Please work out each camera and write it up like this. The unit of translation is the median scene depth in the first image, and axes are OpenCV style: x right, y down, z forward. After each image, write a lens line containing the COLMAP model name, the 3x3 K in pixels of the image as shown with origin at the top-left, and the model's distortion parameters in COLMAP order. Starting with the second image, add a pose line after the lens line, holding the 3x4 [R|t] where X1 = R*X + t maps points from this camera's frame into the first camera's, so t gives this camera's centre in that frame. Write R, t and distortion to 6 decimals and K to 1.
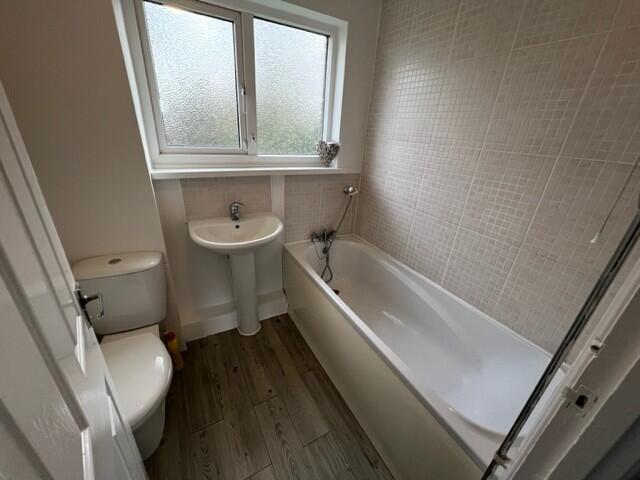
lens RADIAL K [[254.6, 0, 318.4], [0, 254.6, 238.9], [0, 0, 1]] dist [-0.002638, 0.000308]
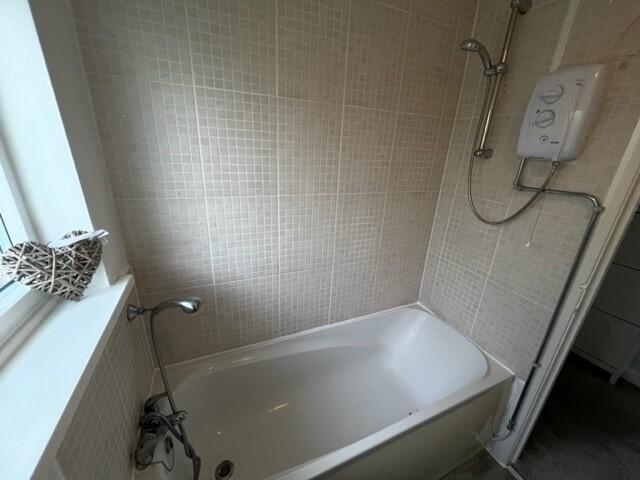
lens RADIAL K [[254.6, 0, 318.4], [0, 254.6, 238.9], [0, 0, 1]] dist [-0.002638, 0.000308]
pose [[0.082460, -0.387816, 0.918041, -0.318271], [0.357185, 0.871481, 0.336065, -0.469927], [-0.930387, 0.300199, 0.210384, 0.752319]]
